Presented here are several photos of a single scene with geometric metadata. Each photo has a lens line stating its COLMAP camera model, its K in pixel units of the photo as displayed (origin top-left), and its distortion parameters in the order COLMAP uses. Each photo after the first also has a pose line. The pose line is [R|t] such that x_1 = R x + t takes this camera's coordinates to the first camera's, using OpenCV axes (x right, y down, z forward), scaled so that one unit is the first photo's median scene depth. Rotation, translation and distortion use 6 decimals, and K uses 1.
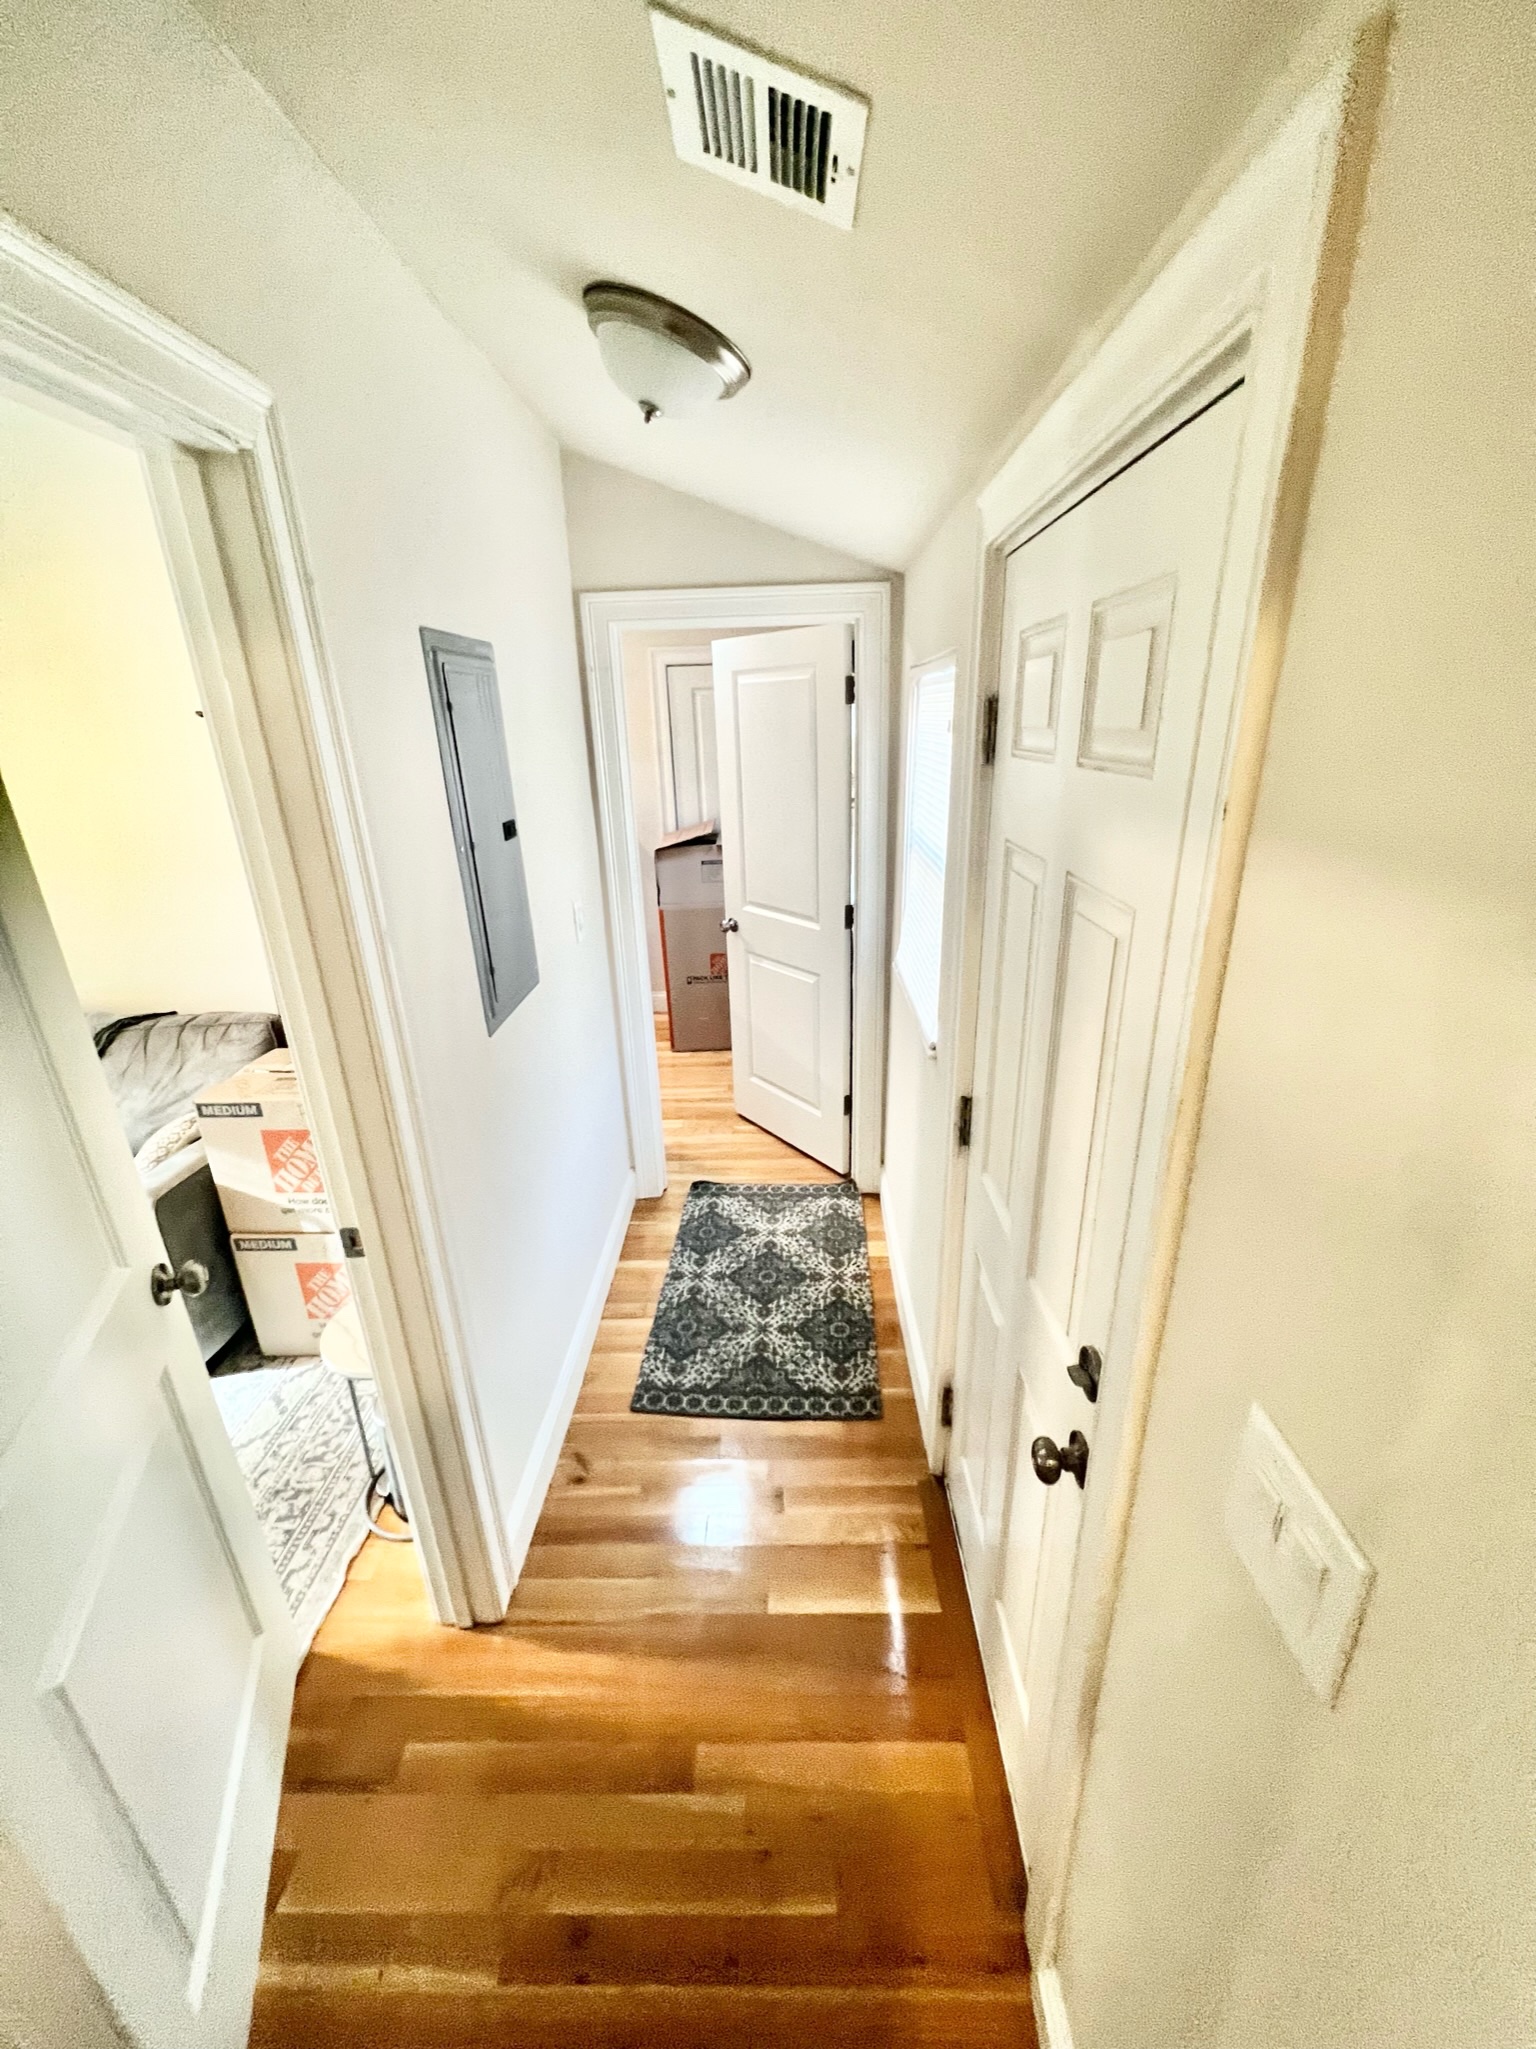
lens RADIAL K [[821.8, 0, 767.7], [0, 821.8, 1044.3], [0, 0, 1]] dist [-0.001234, 0.000293]
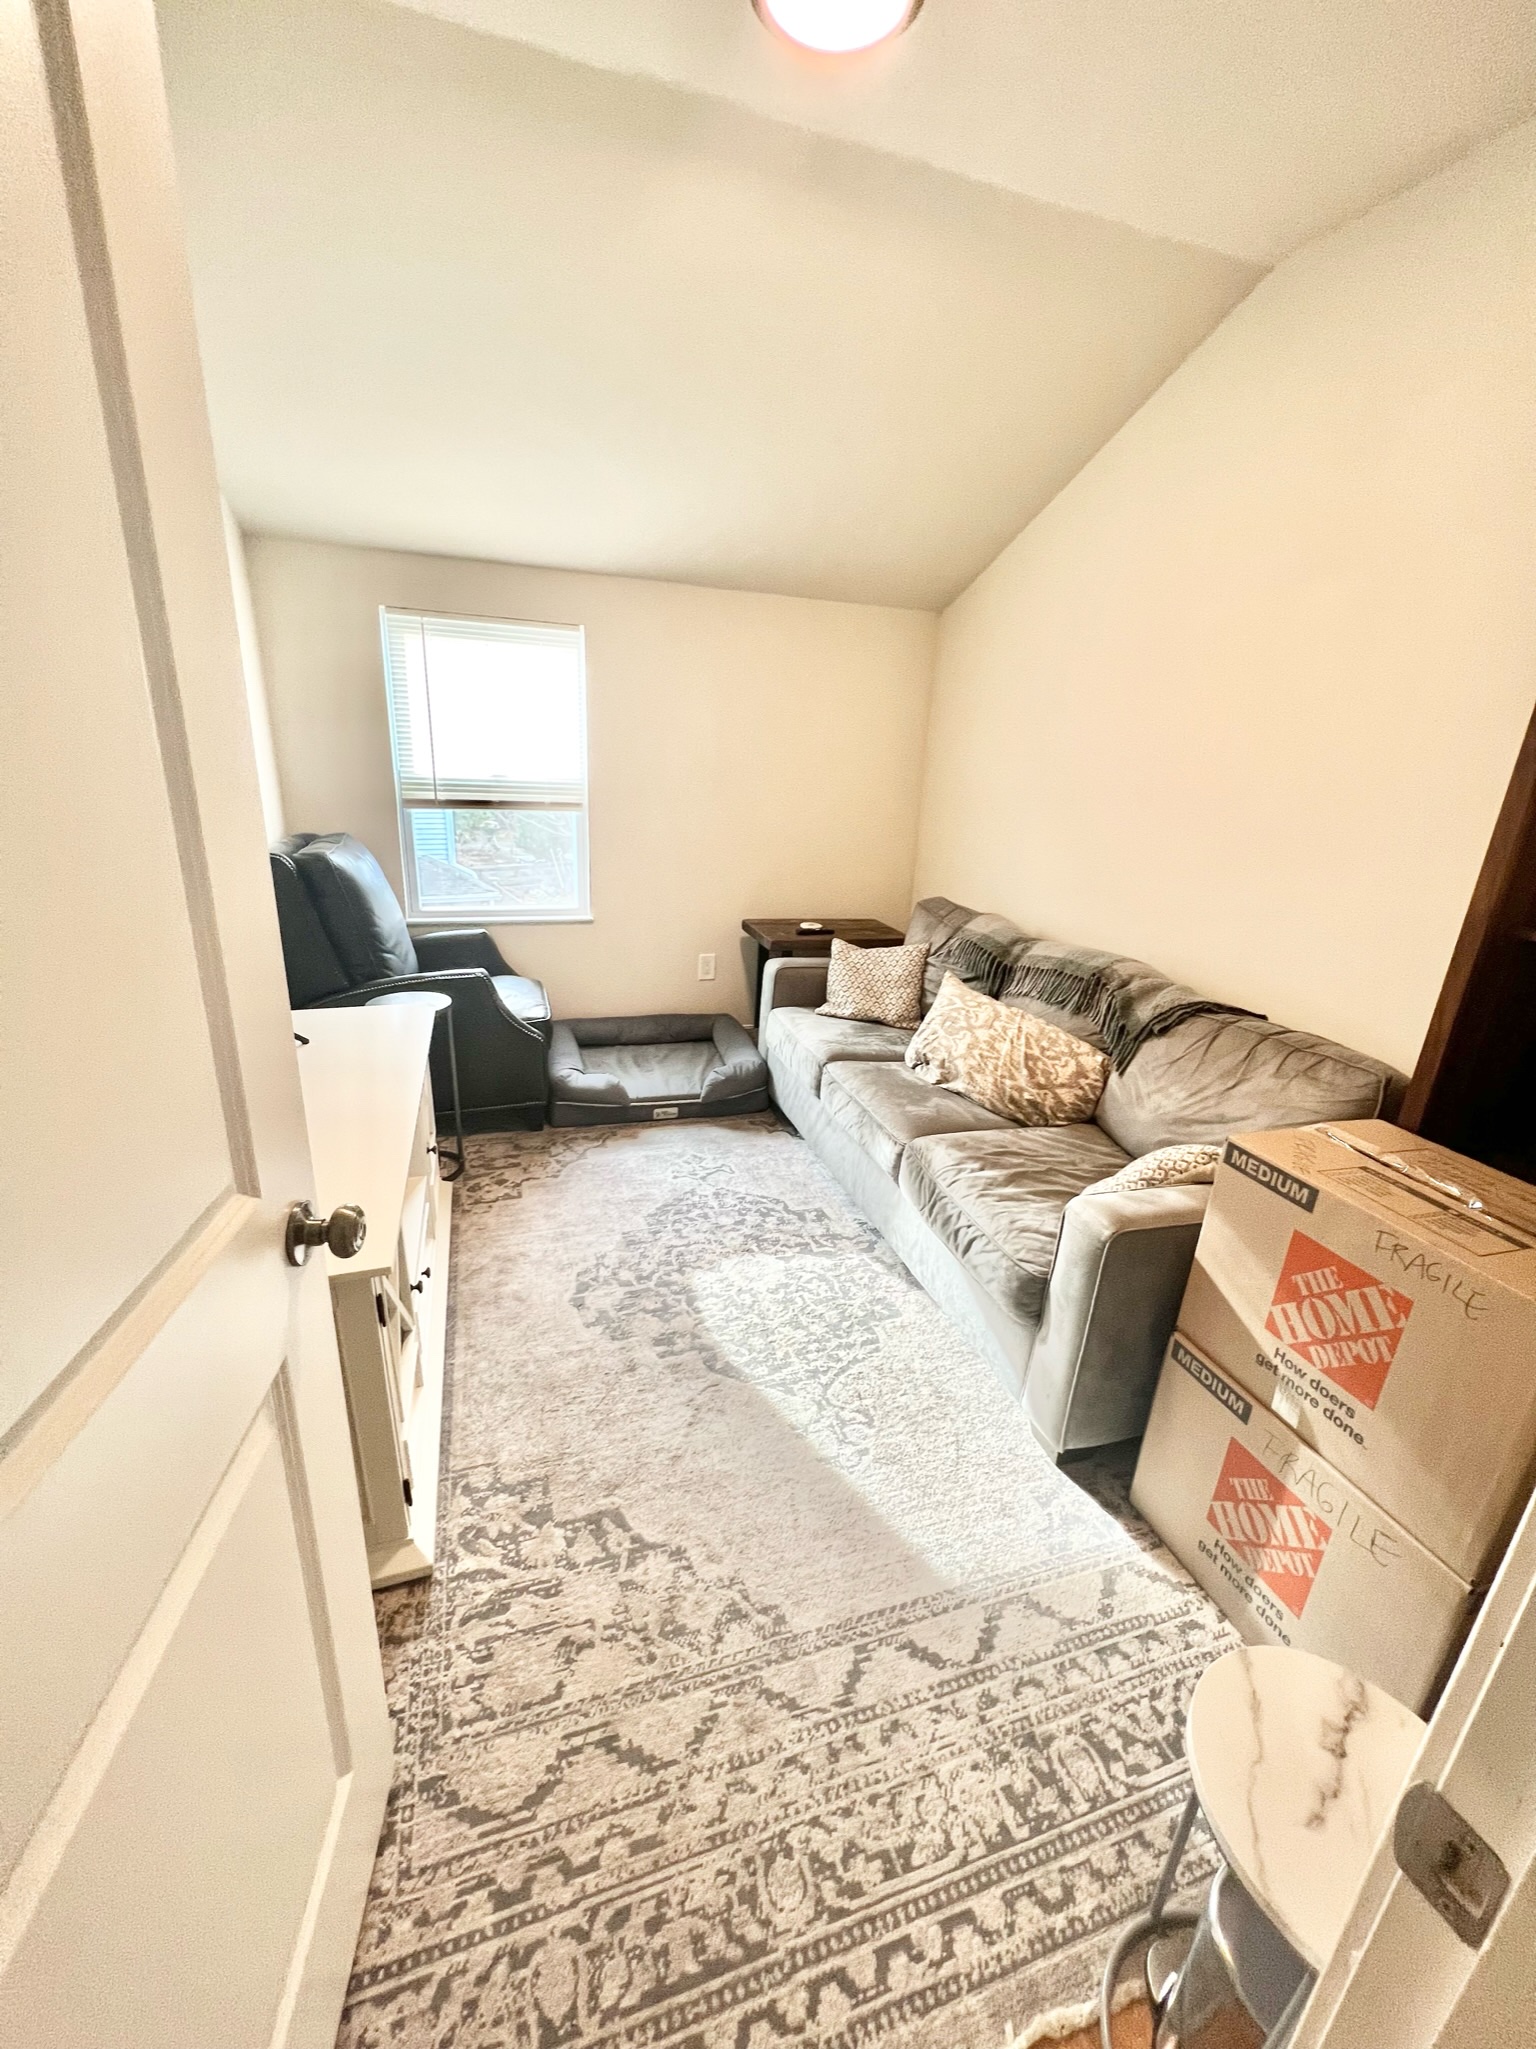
lens RADIAL K [[821.8, 0, 769.7], [0, 821.8, 1010.3], [0, 0, 1]] dist [-0.001234, 0.000293]
pose [[0.336224, 0.318441, -0.886312, -0.282429], [-0.403149, 0.899181, 0.170130, 0.013778], [0.851131, 0.300114, 0.430705, 0.387590]]
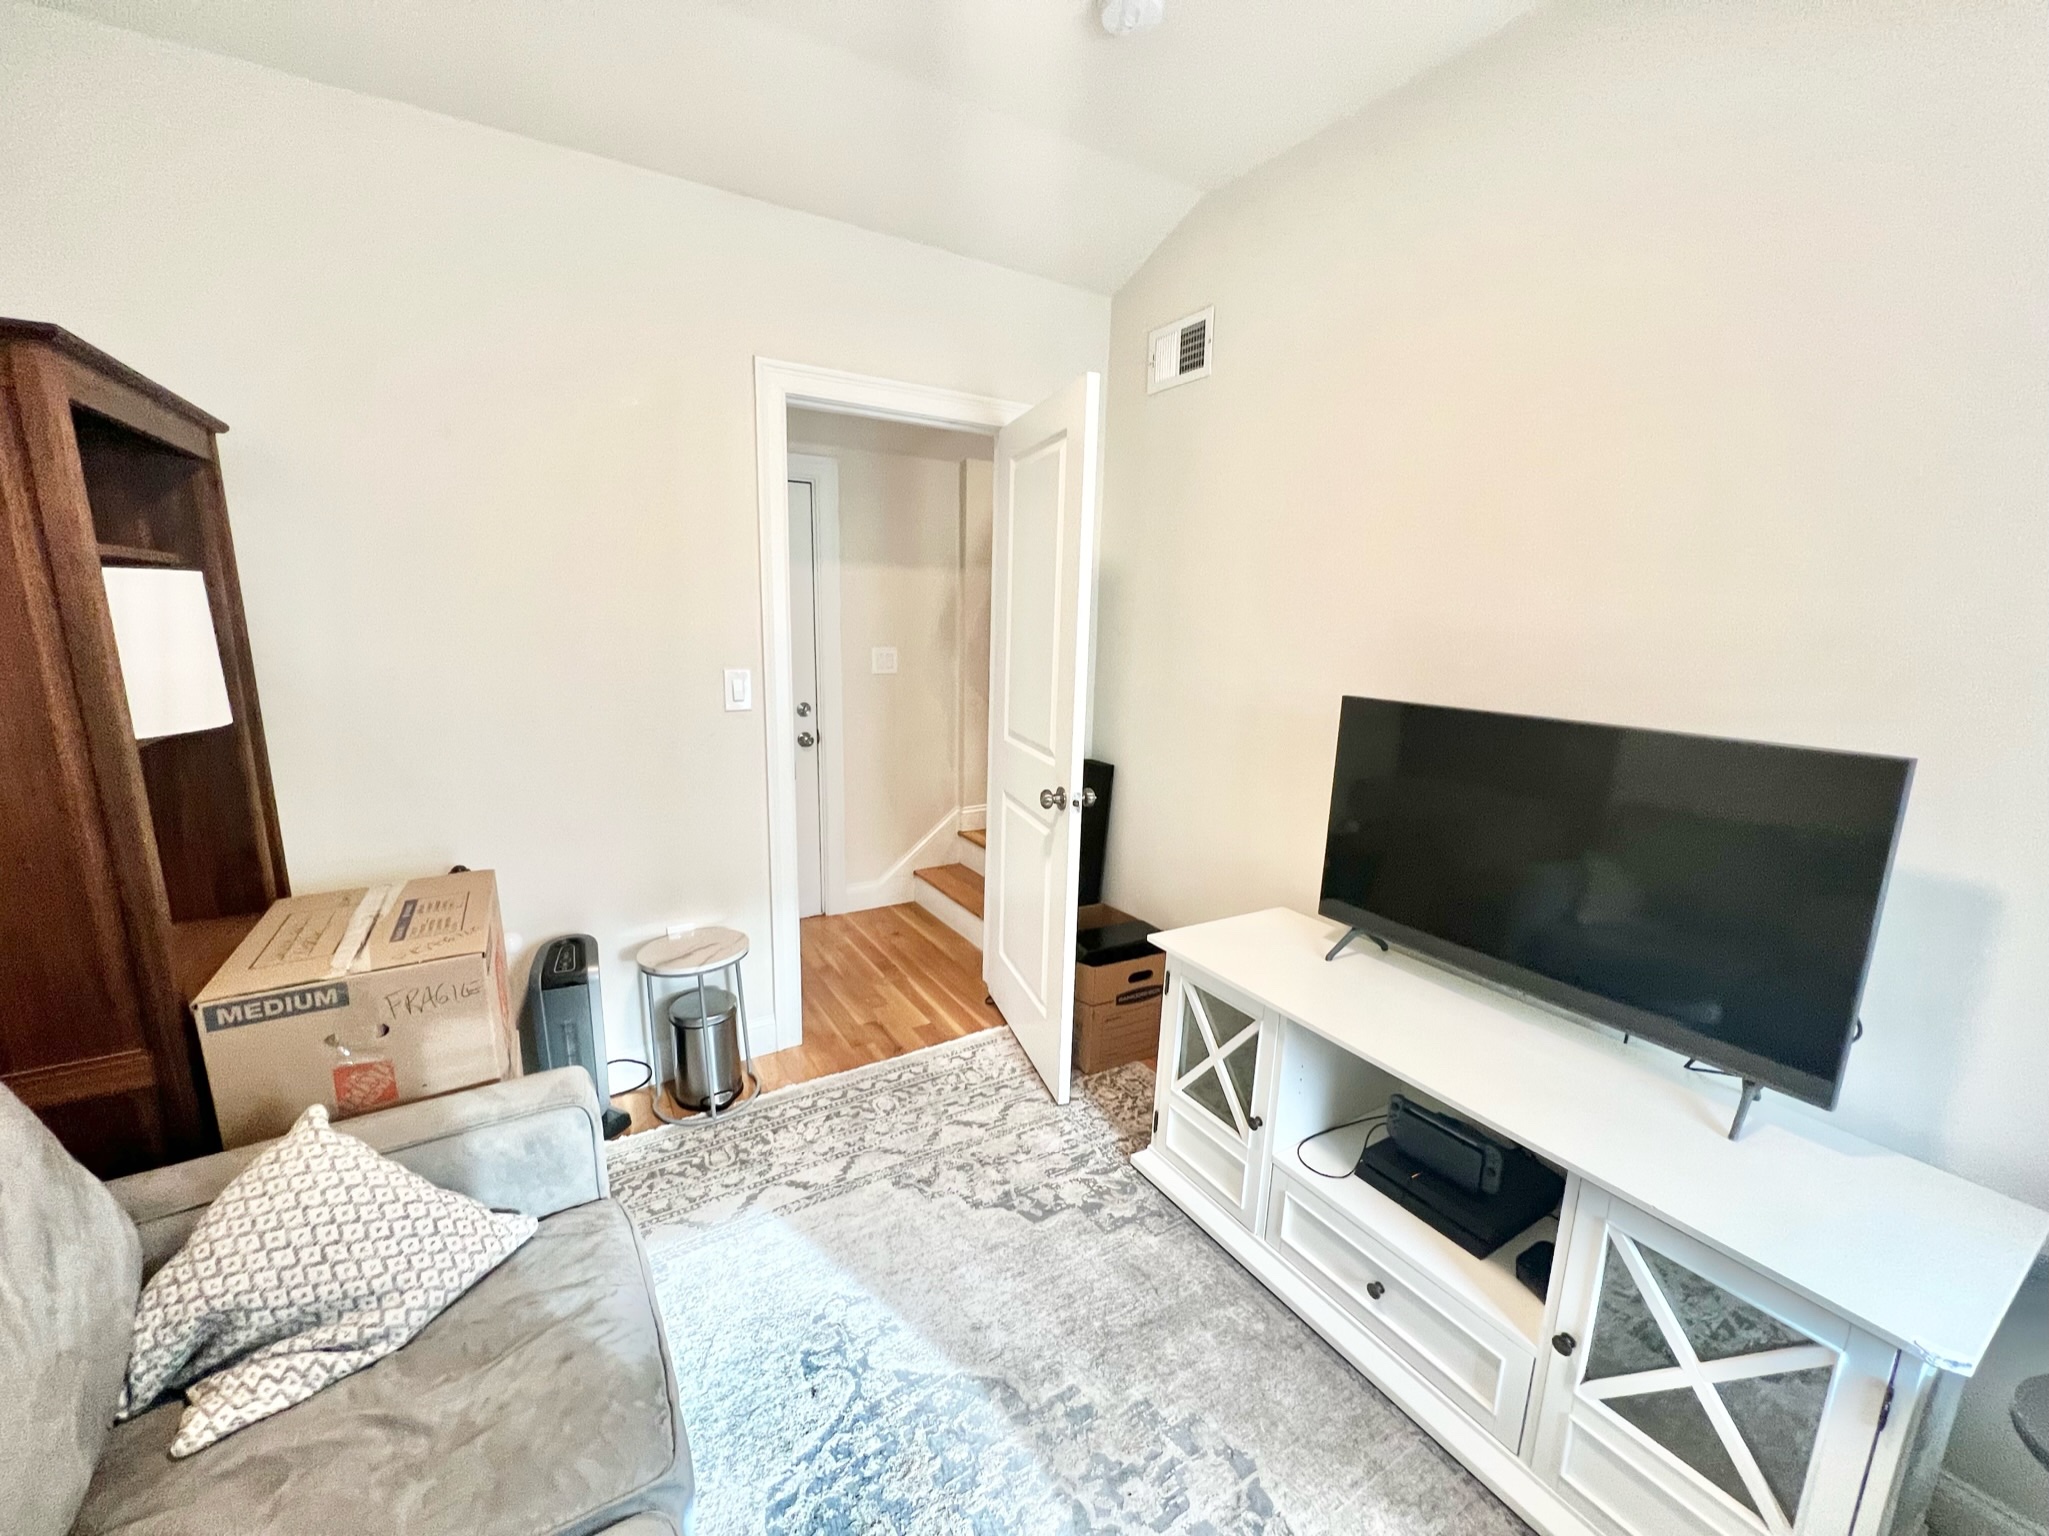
lens RADIAL K [[821.8, 0, 1027.4], [0, 821.8, 766.9], [0, 0, 1]] dist [-0.001234, 0.000293]
pose [[-0.545122, -0.153124, 0.824254, -1.604103], [0.302468, 0.881038, 0.363710, -0.194880], [-0.781892, 0.447577, -0.433958, 0.939153]]
